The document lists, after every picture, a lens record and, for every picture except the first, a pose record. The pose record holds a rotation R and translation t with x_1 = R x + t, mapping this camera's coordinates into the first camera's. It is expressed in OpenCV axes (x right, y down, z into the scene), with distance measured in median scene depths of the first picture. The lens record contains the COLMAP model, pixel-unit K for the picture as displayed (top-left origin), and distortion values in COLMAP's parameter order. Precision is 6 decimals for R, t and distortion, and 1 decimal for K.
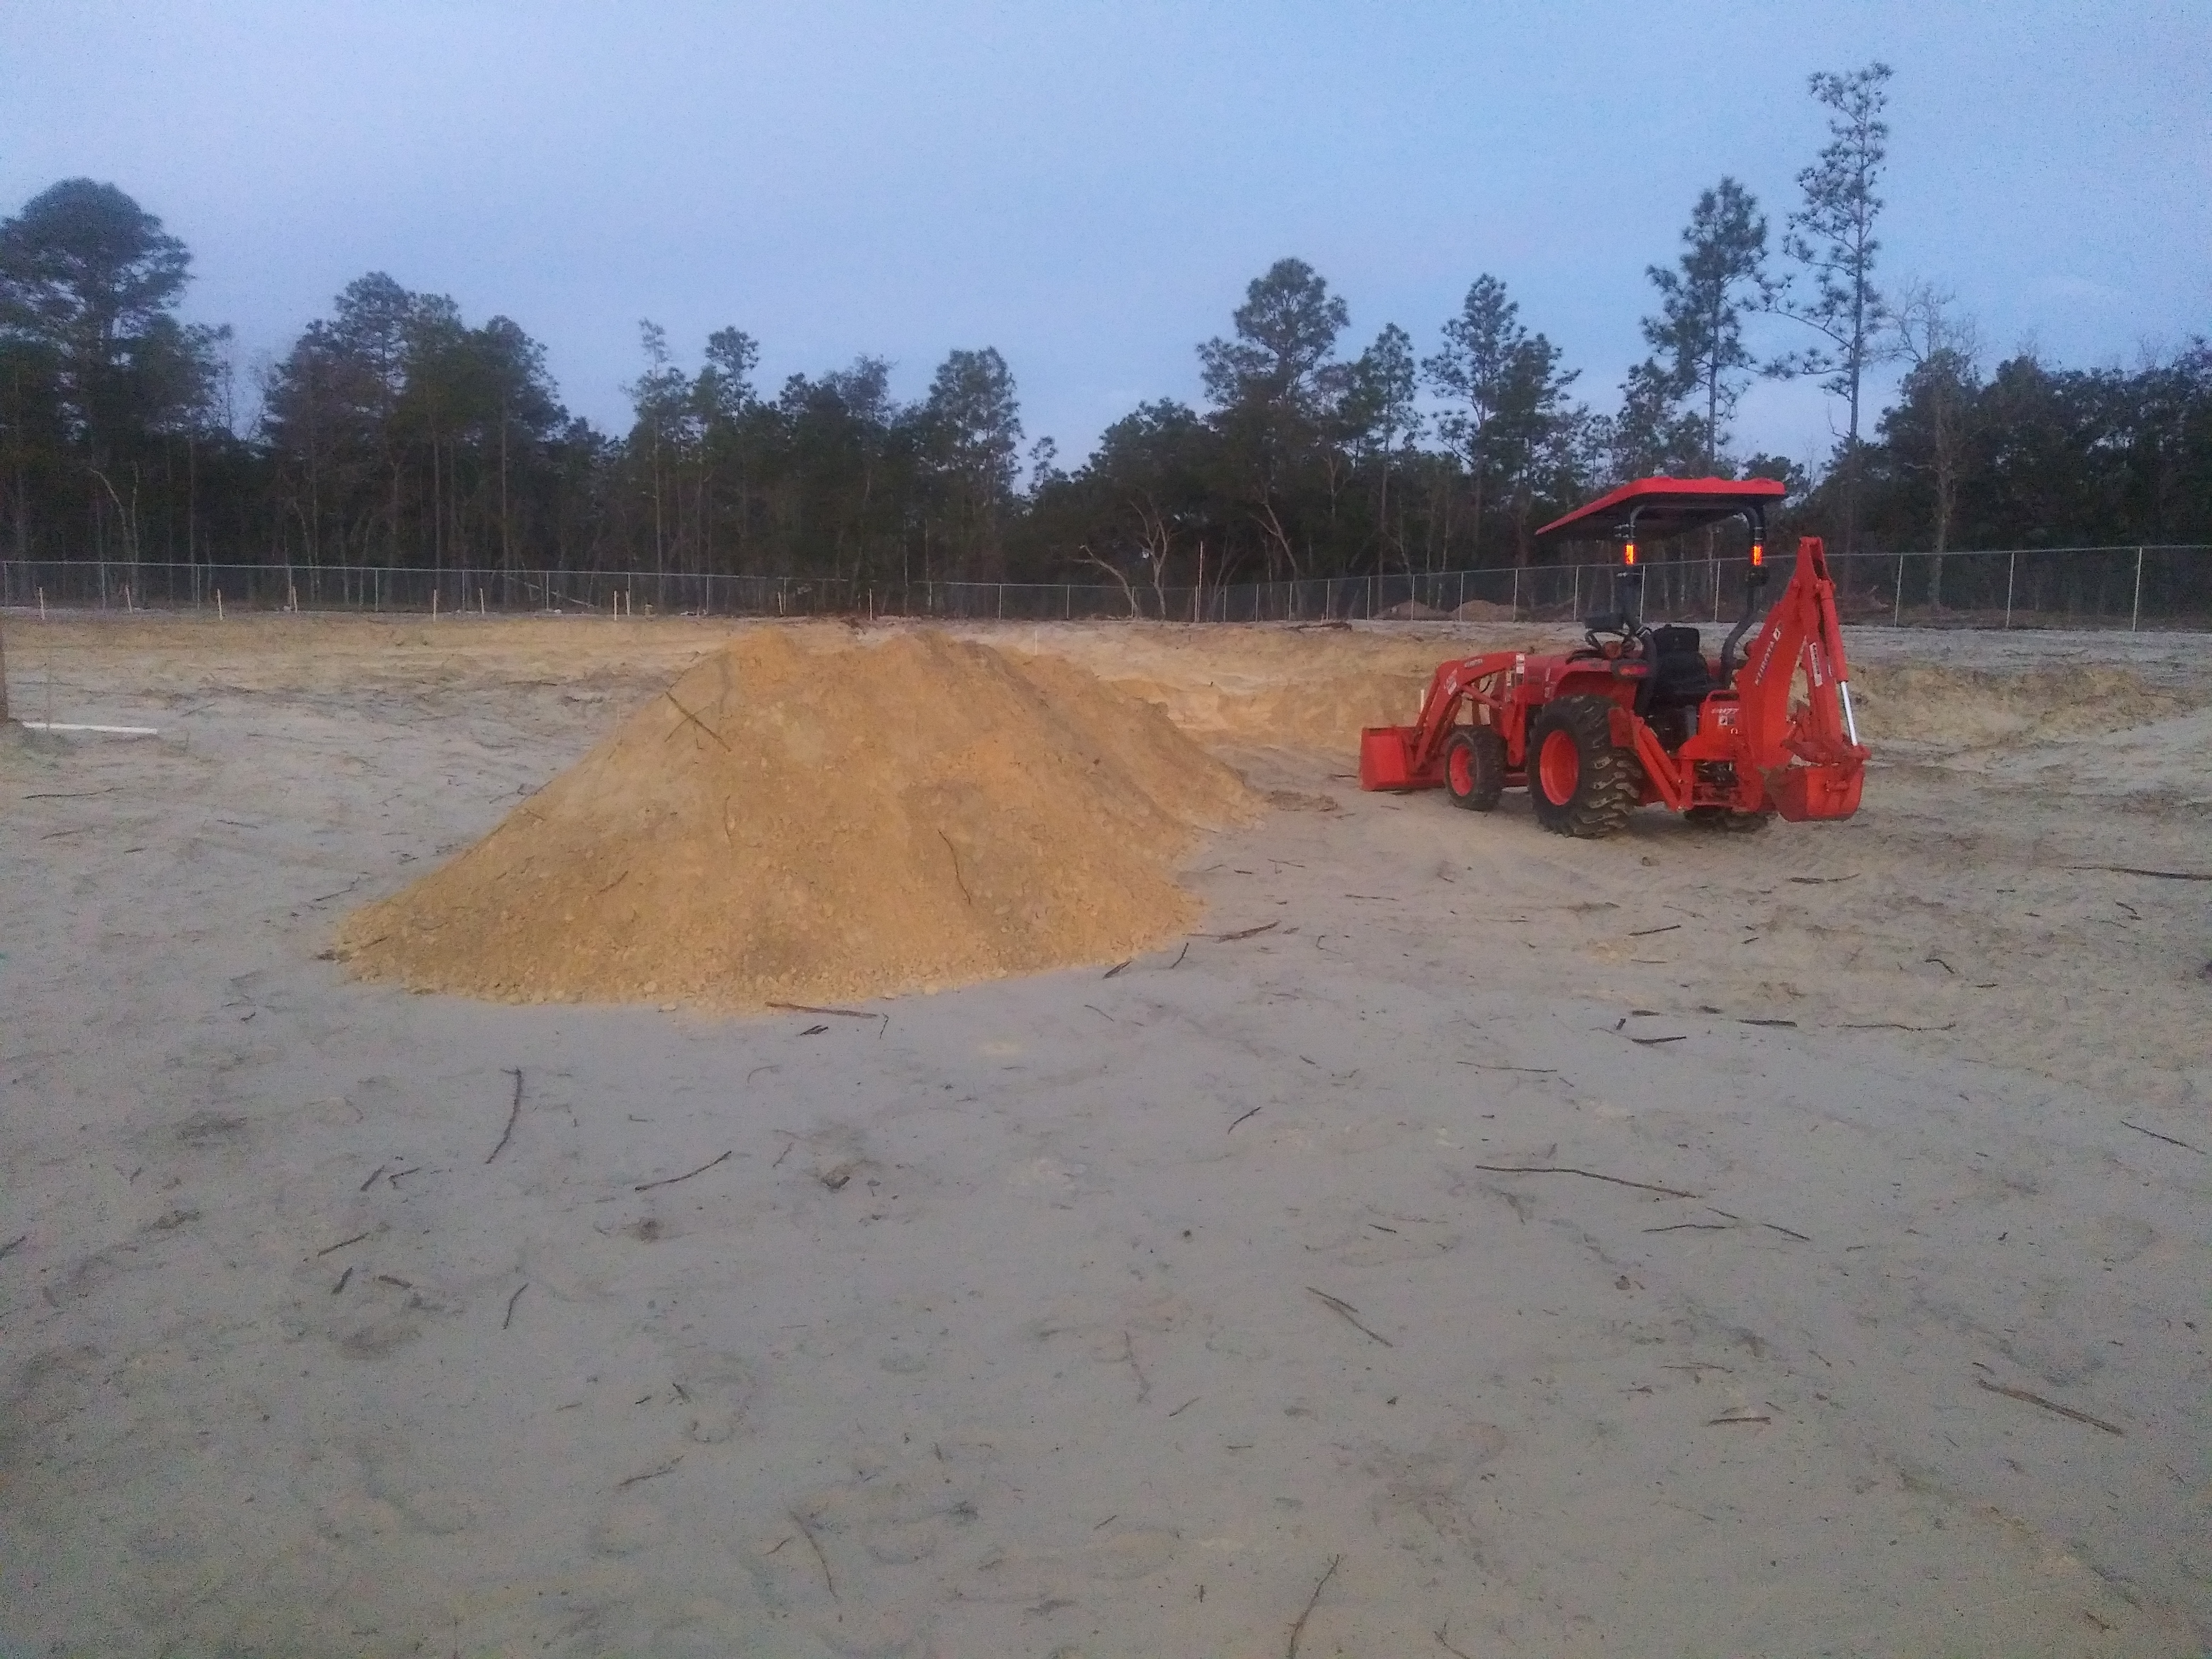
lens RADIAL K [[1649.4, 0, 1106.7], [0, 1649.4, 812.1], [0, 0, 1]] dist [0.014747, -0.054231]
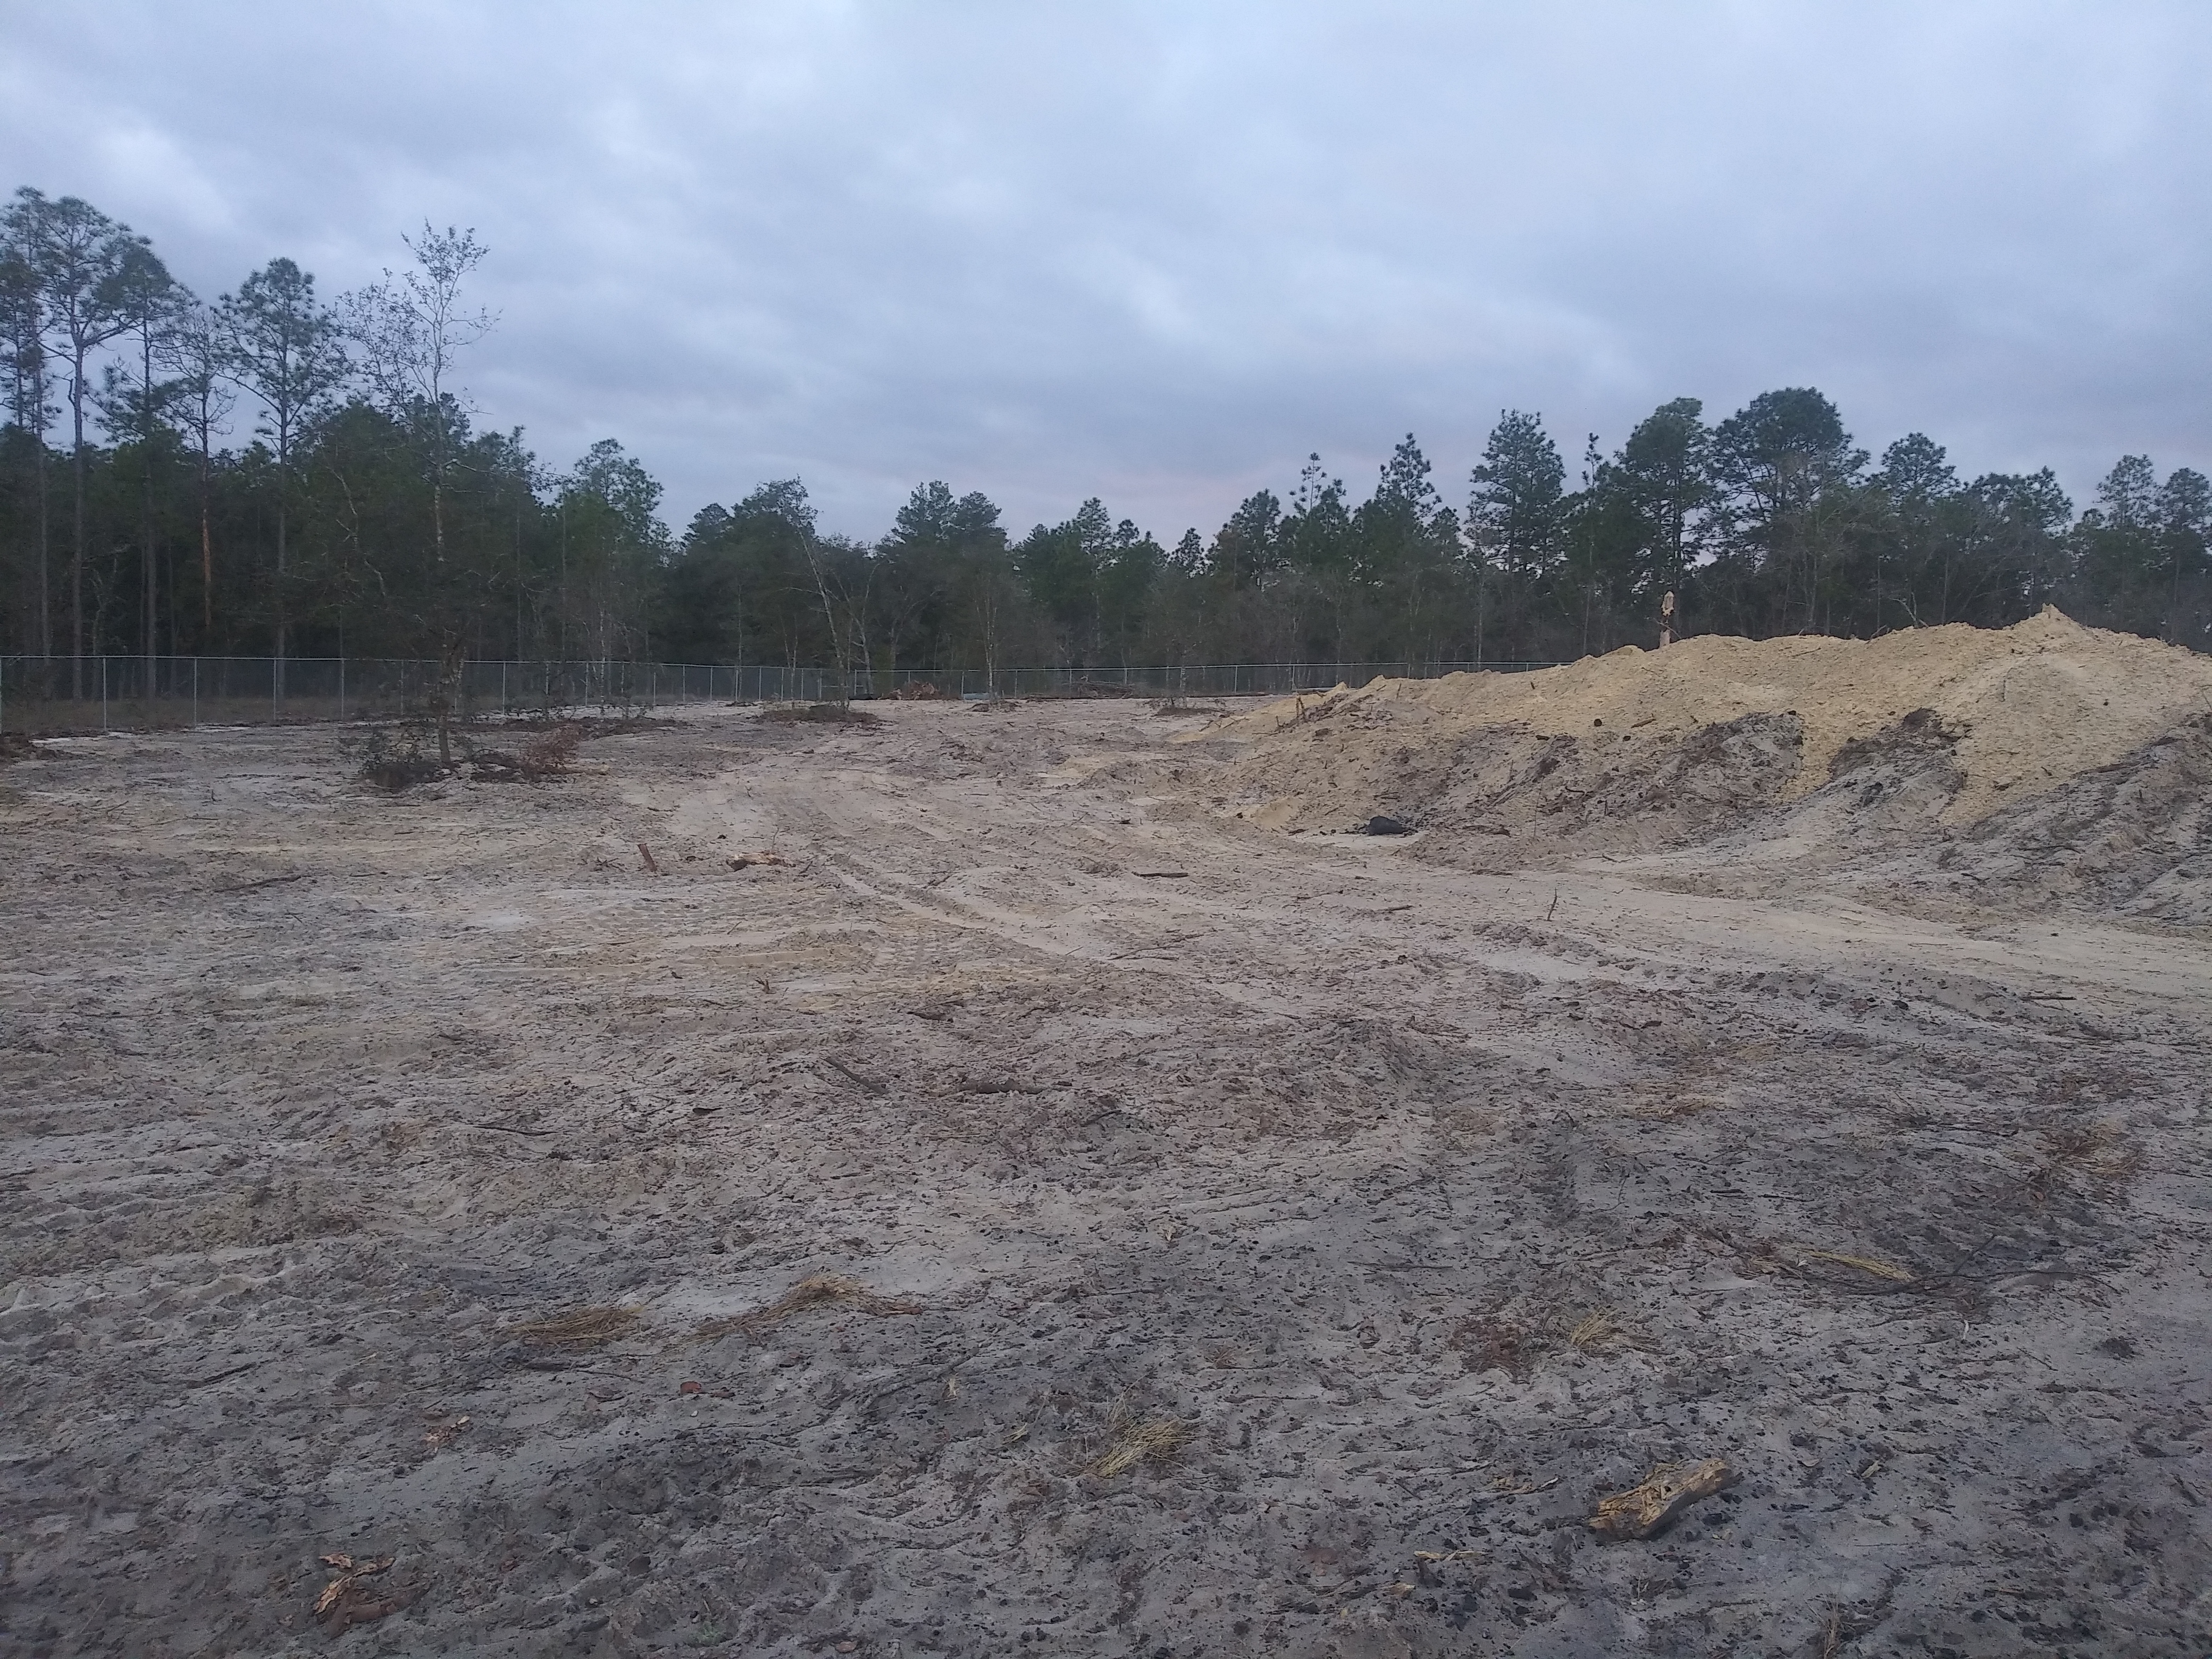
lens RADIAL K [[1649.4, 0, 1124.5], [0, 1649.4, 840.5], [0, 0, 1]] dist [0.014747, -0.054231]
pose [[0.866641, 0.037400, -0.497529, -0.440870], [-0.060379, 0.997719, -0.030175, 0.069573], [0.495266, 0.056191, 0.866922, -0.473232]]
